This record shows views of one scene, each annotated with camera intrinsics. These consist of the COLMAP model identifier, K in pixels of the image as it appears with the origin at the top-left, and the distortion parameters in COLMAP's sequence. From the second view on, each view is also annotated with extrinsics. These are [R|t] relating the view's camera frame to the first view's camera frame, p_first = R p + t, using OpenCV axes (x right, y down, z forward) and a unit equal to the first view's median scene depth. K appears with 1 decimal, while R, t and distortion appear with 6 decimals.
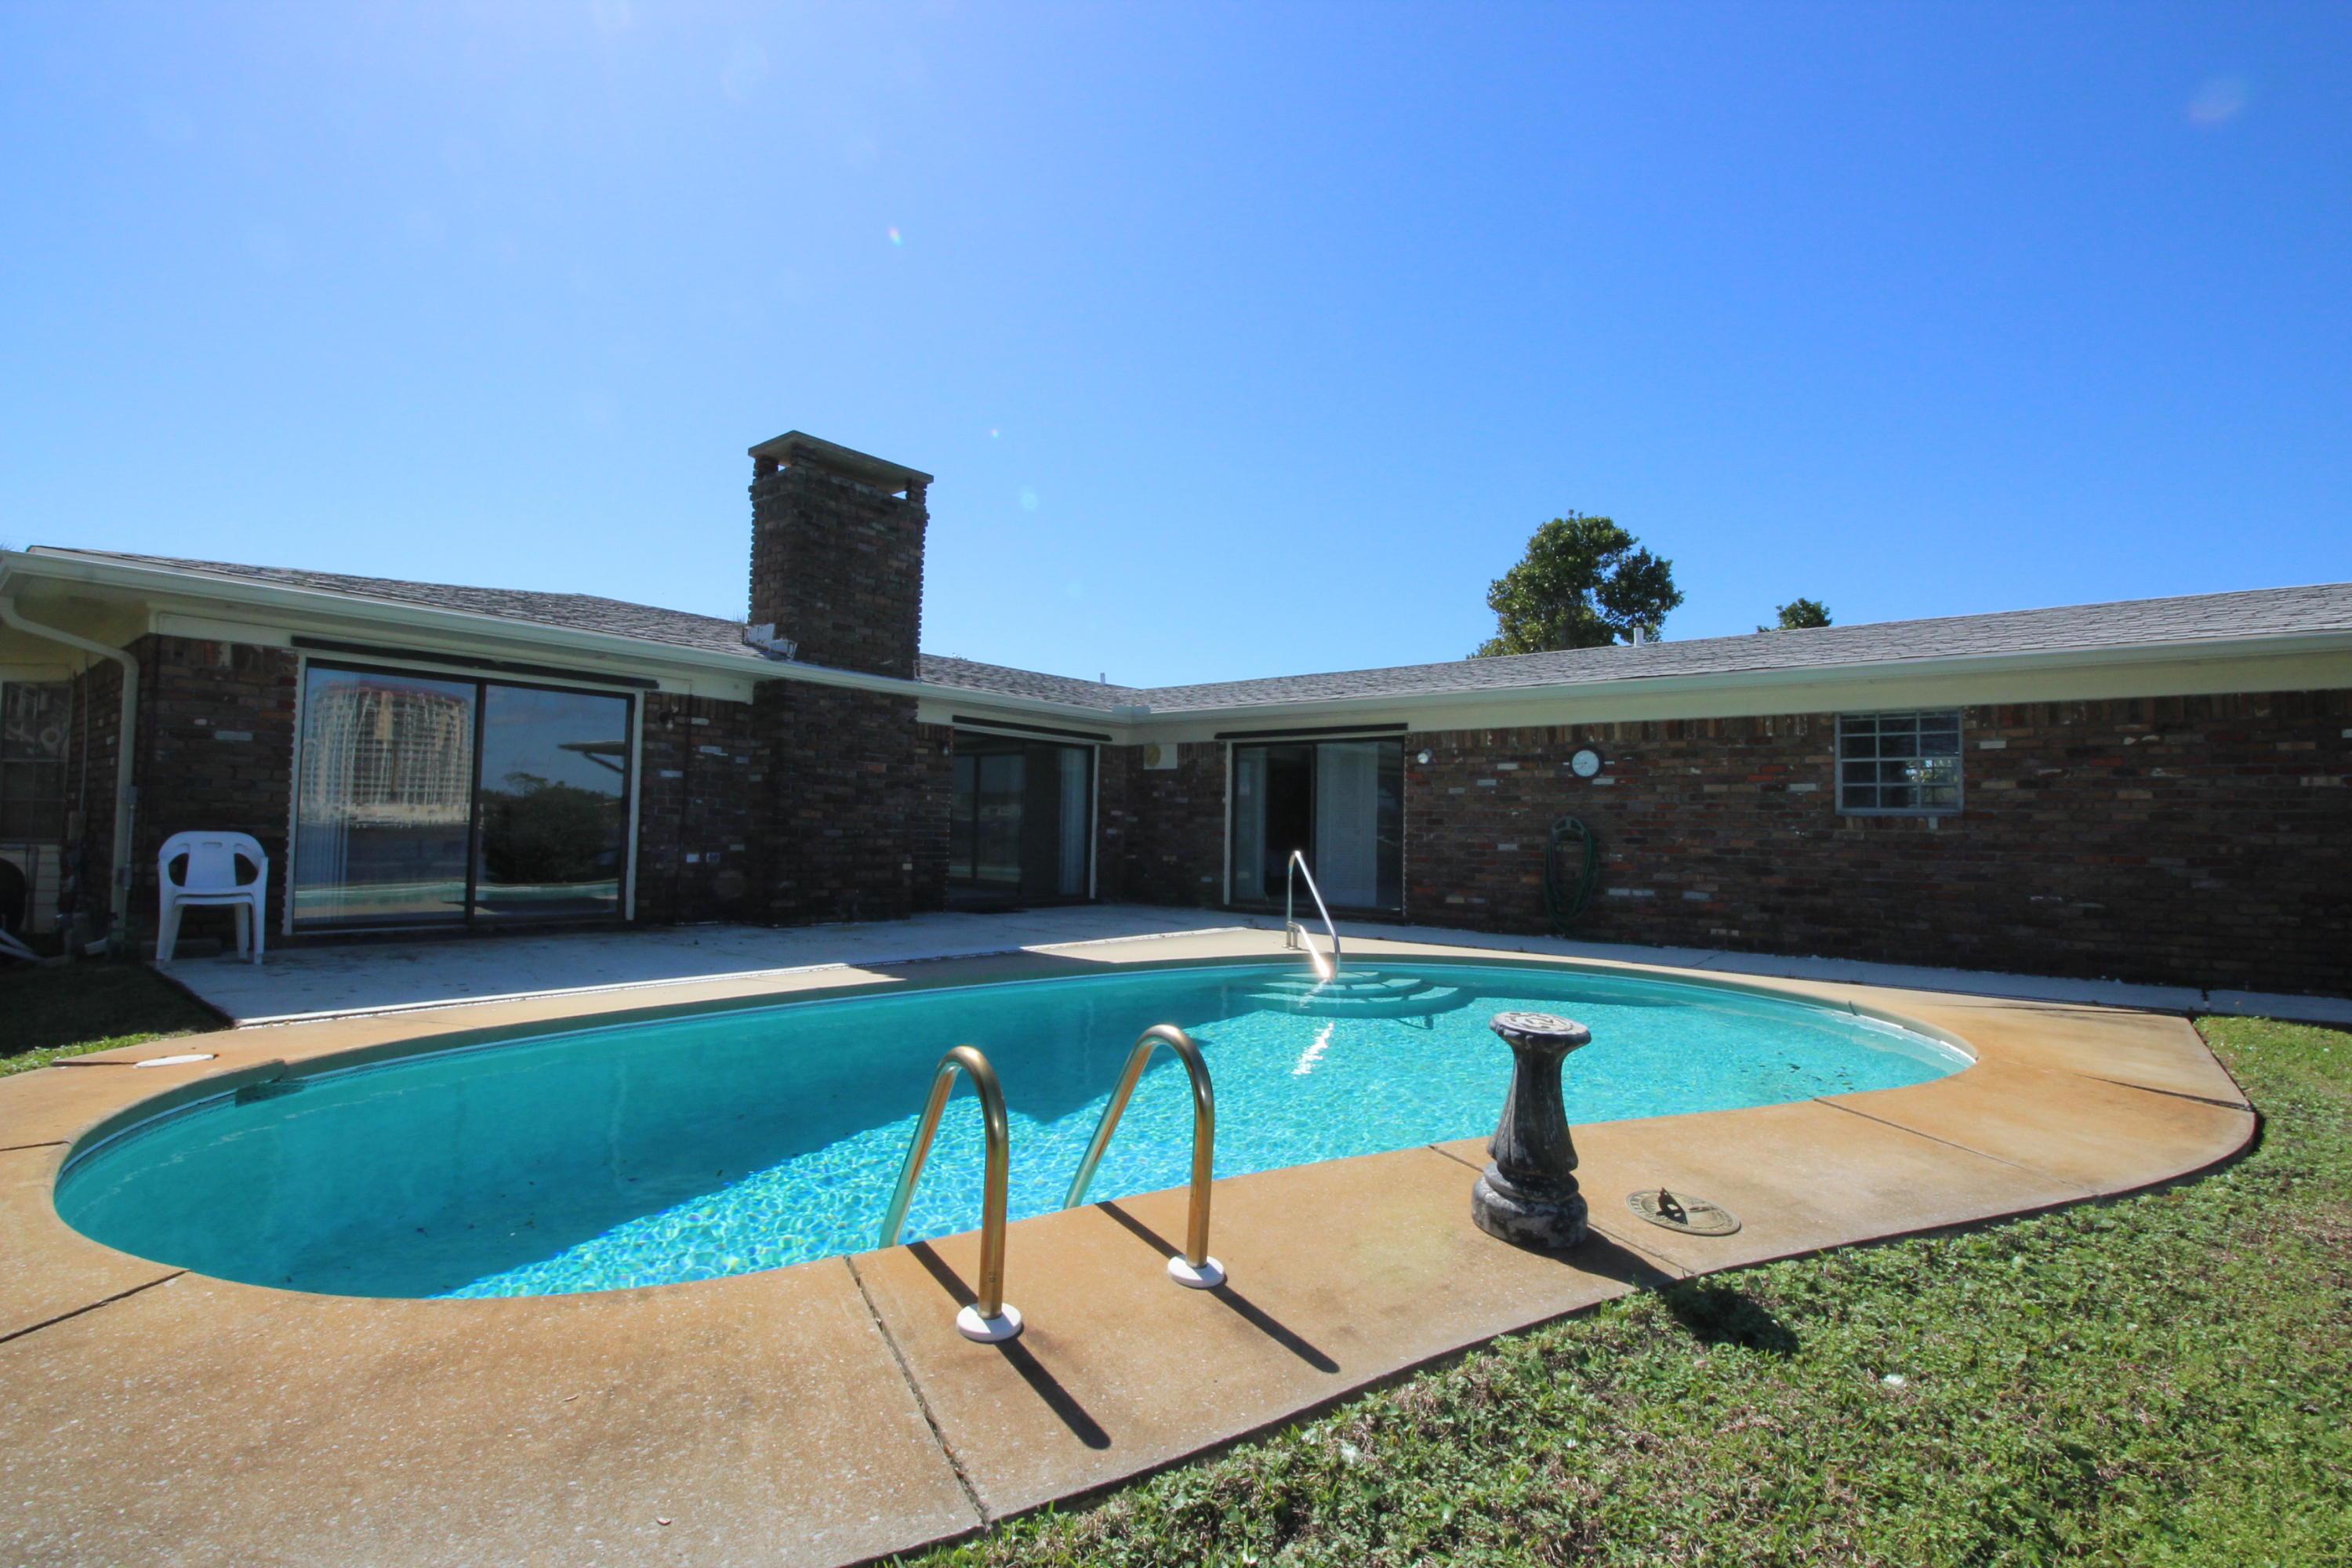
lens RADIAL K [[1091.1, 0, 1168.6], [0, 1091.1, 773.7], [0, 0, 1]] dist [0.003284, -0.016968]
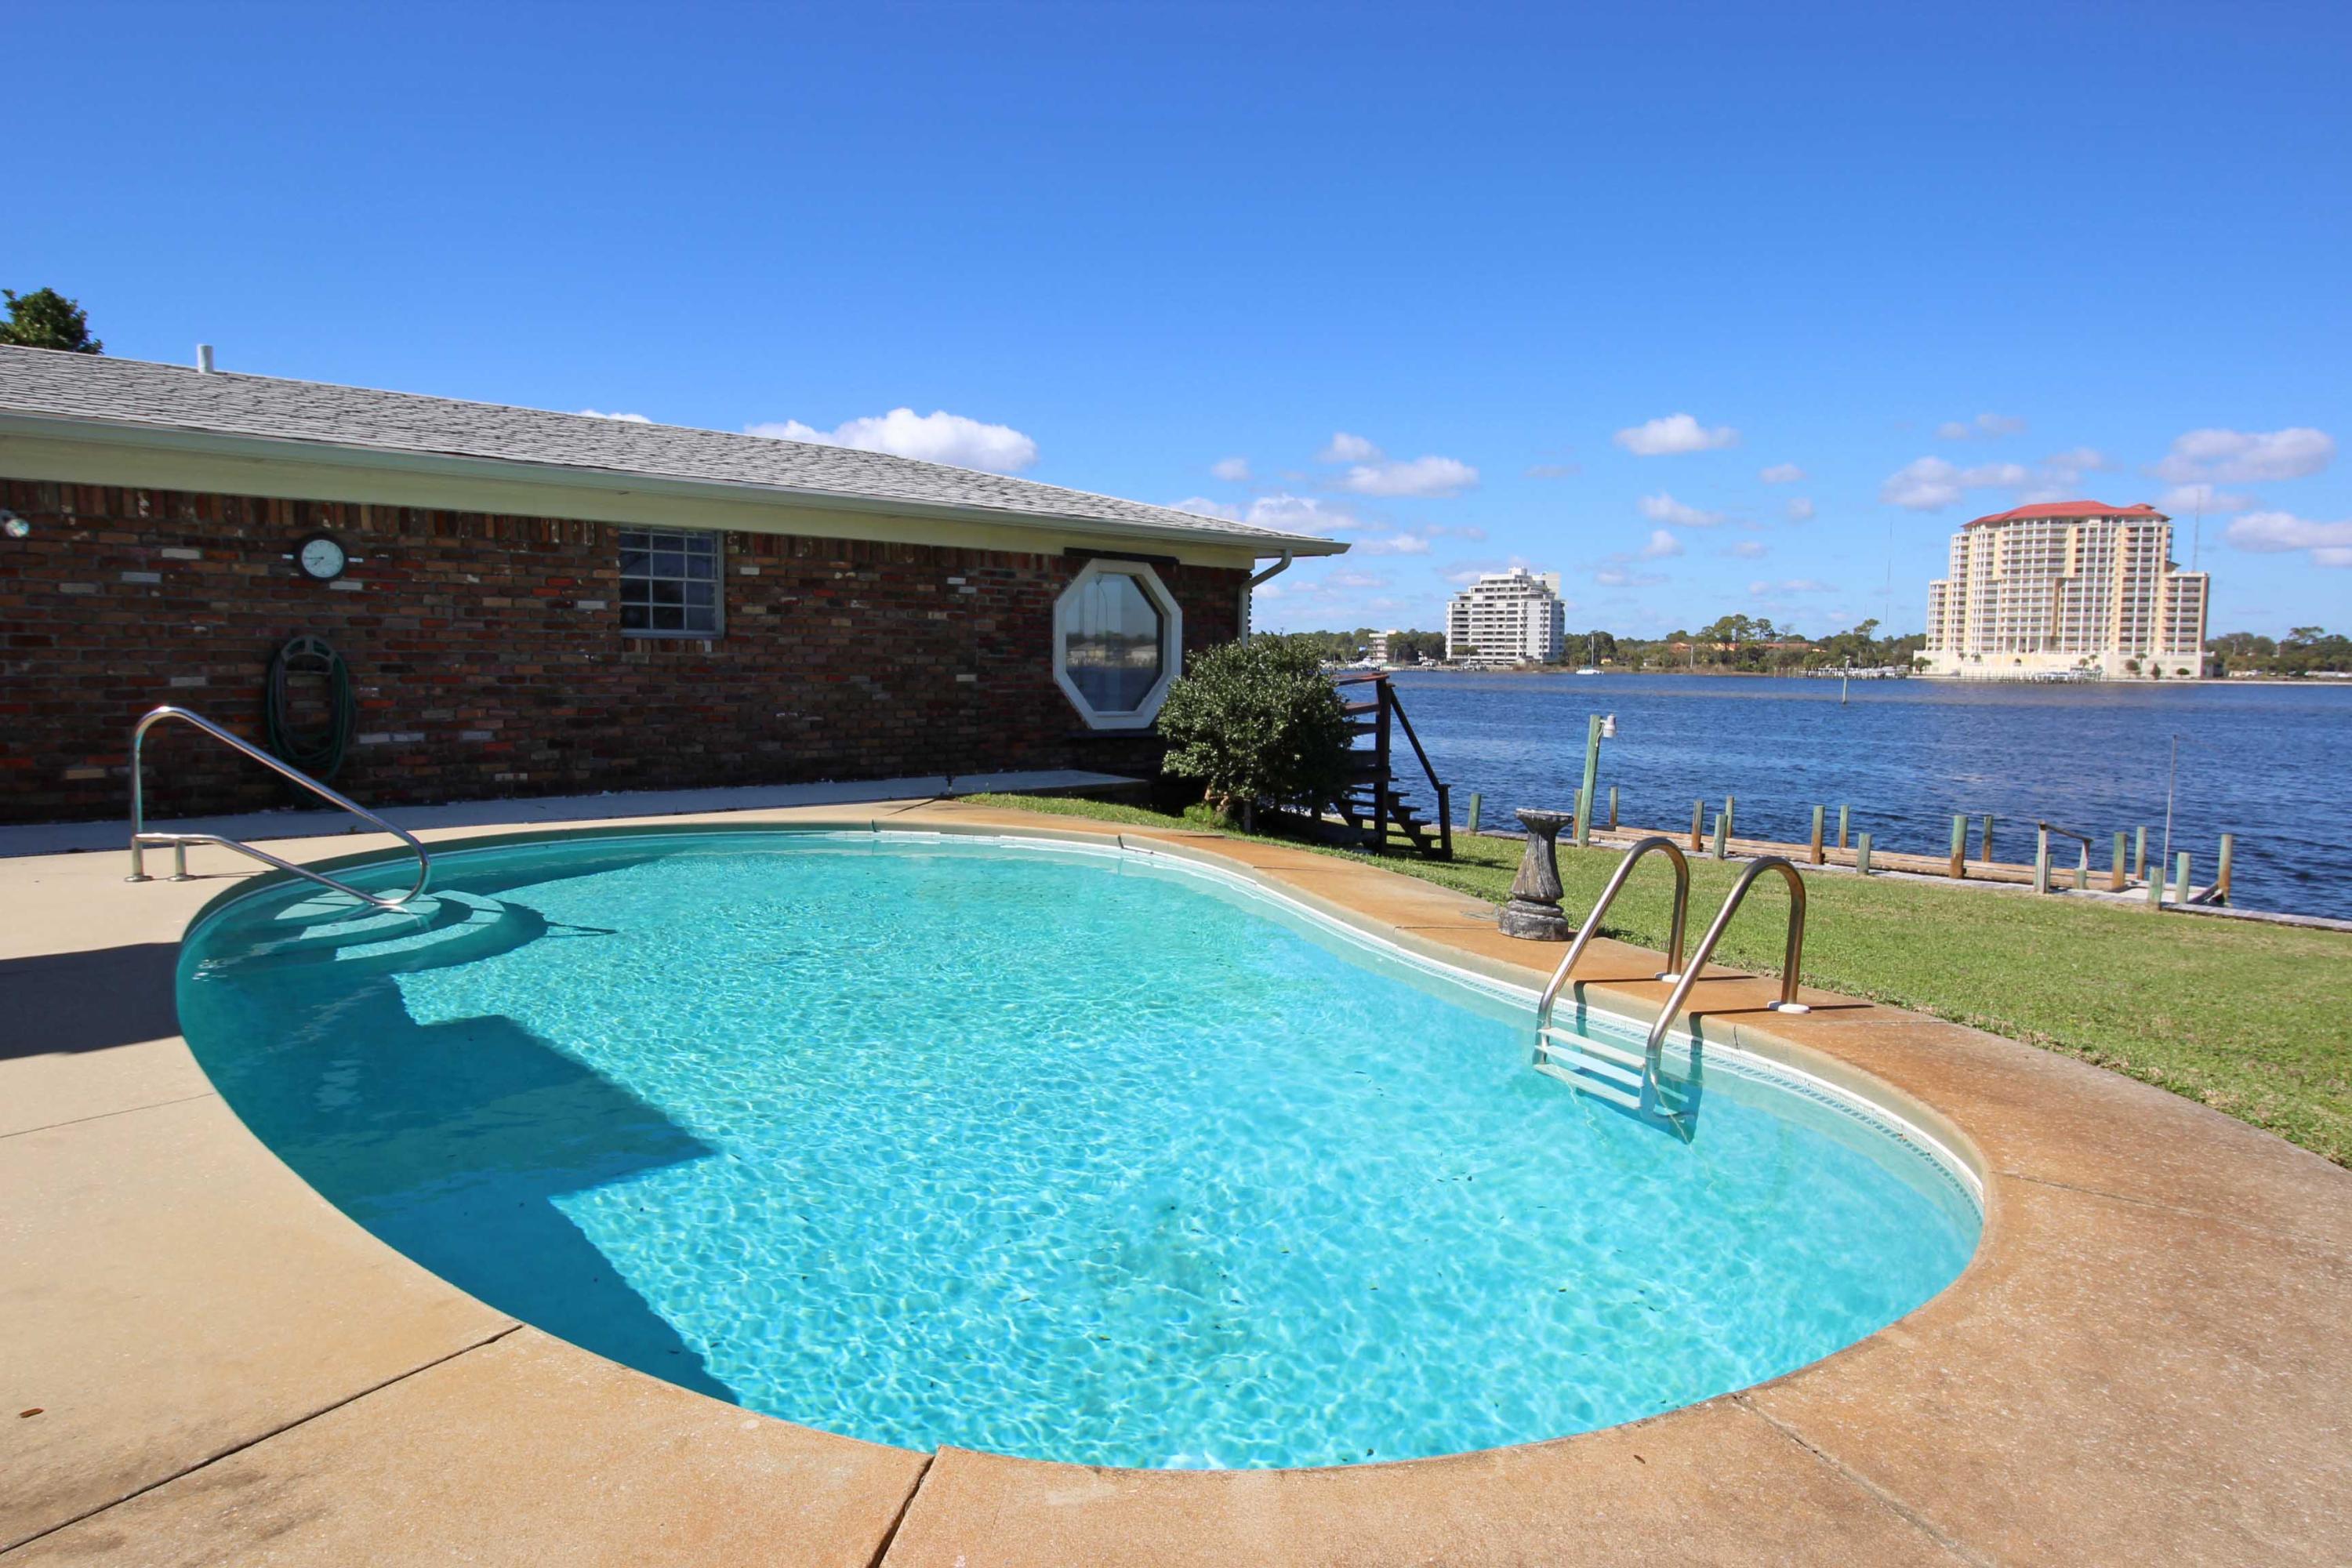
lens RADIAL K [[1467.7, 0, 1176.0], [0, 1467.7, 784.0], [0, 0, 1]] dist [0.007581, -0.000861]
pose [[0.116857, -0.104501, 0.987636, -0.528143], [-0.061917, 0.991748, 0.112262, -0.006305], [-0.991217, -0.074270, 0.109422, 0.367210]]
